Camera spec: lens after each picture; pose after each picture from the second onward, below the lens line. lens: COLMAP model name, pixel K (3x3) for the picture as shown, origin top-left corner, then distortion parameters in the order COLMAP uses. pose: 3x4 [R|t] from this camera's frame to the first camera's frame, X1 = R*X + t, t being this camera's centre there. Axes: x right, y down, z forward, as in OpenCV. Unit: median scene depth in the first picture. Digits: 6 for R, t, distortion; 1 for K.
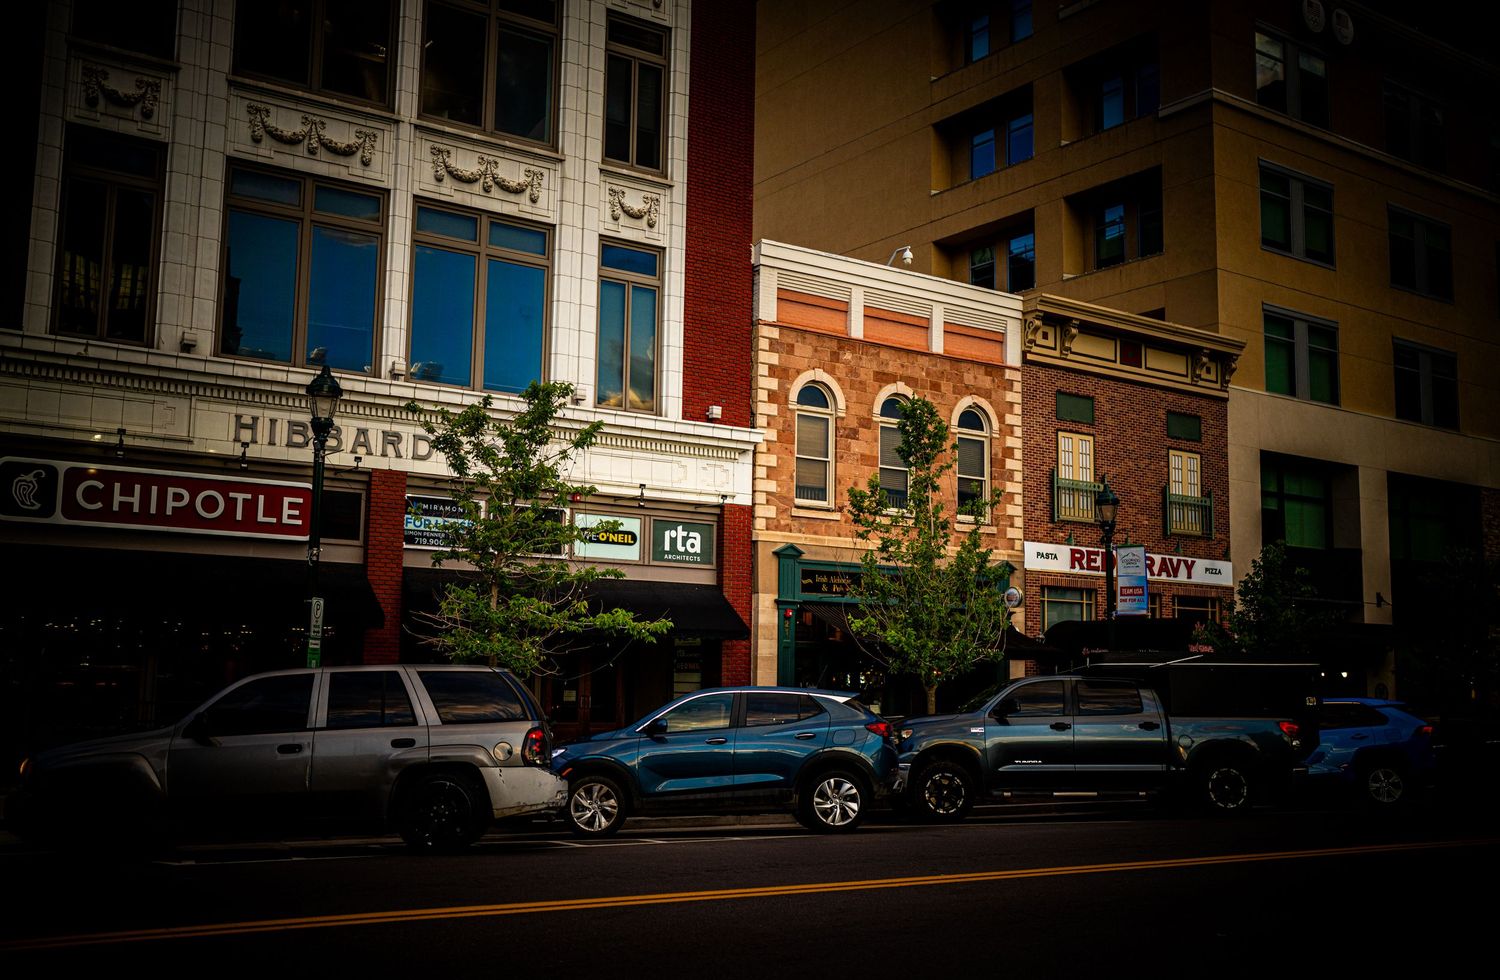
lens RADIAL K [[1485.6, 0, 750.0], [0, 1485.6, 490.0], [0, 0, 1]] dist [-0.071391, 0.173960]
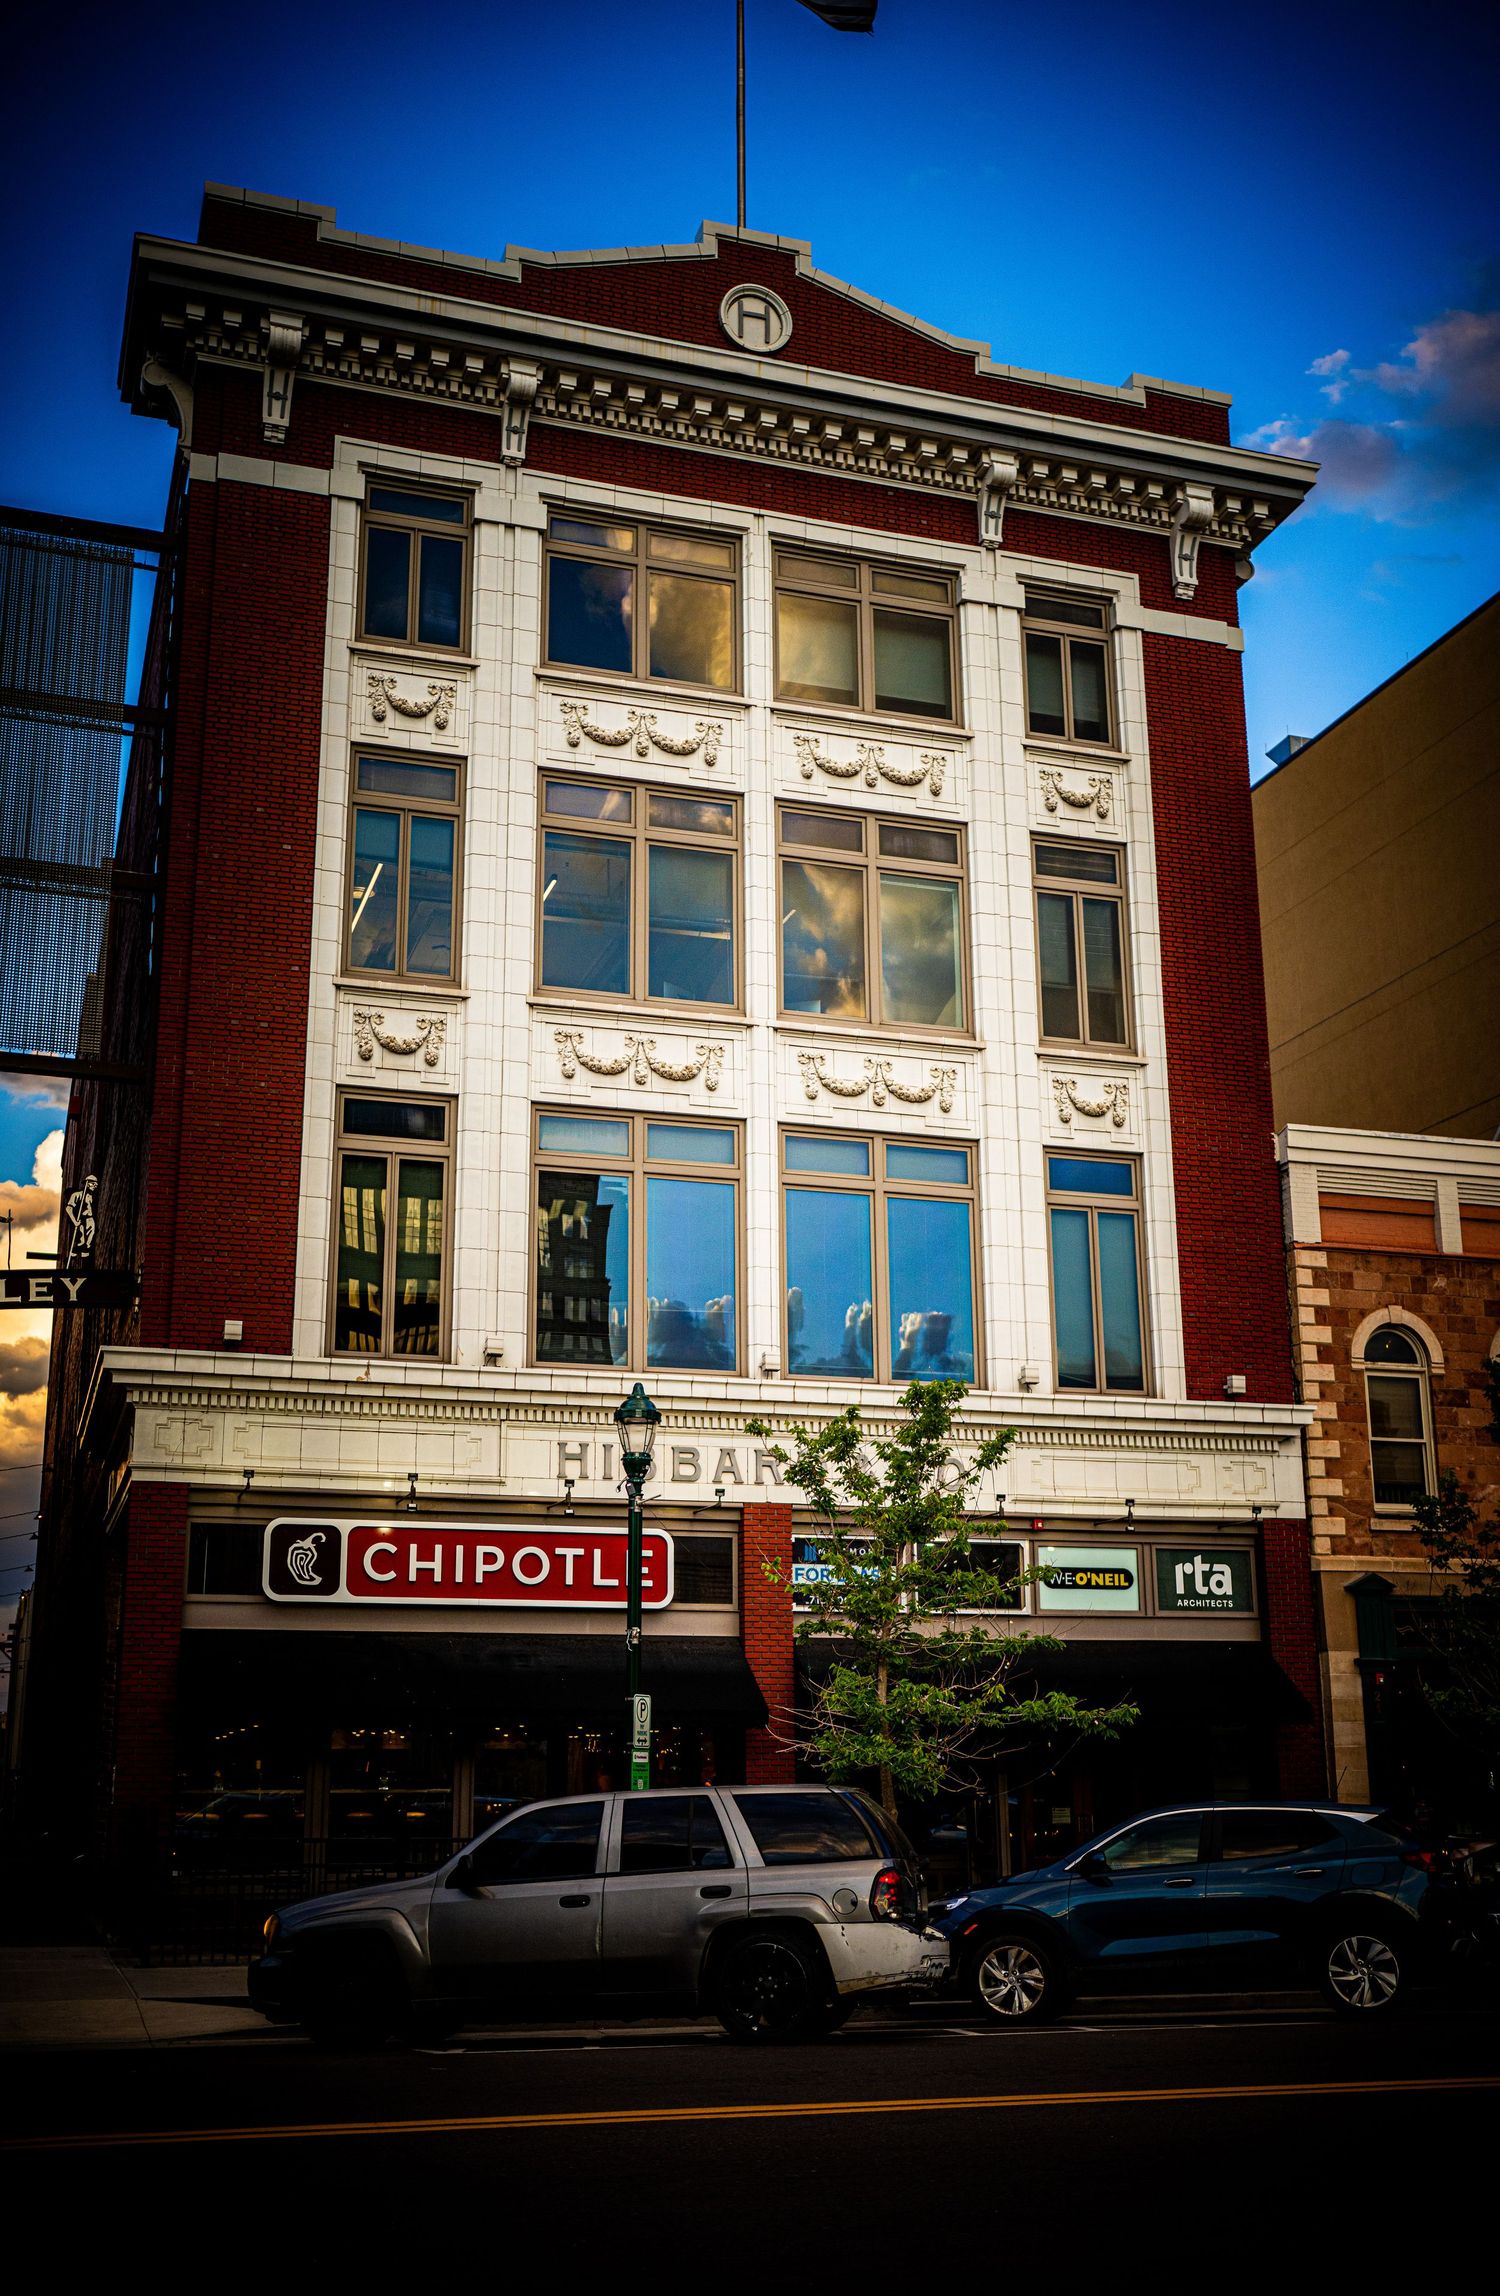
lens RADIAL K [[2274.0, 0, 750.8], [0, 2274.0, 1189.6], [0, 0, 1]] dist [-0.071391, 0.173960]
pose [[0.955889, -0.096385, -0.277465, 0.070594], [0.059599, 0.988623, -0.138104, -0.012249], [0.287620, 0.115475, 0.950758, -0.072088]]
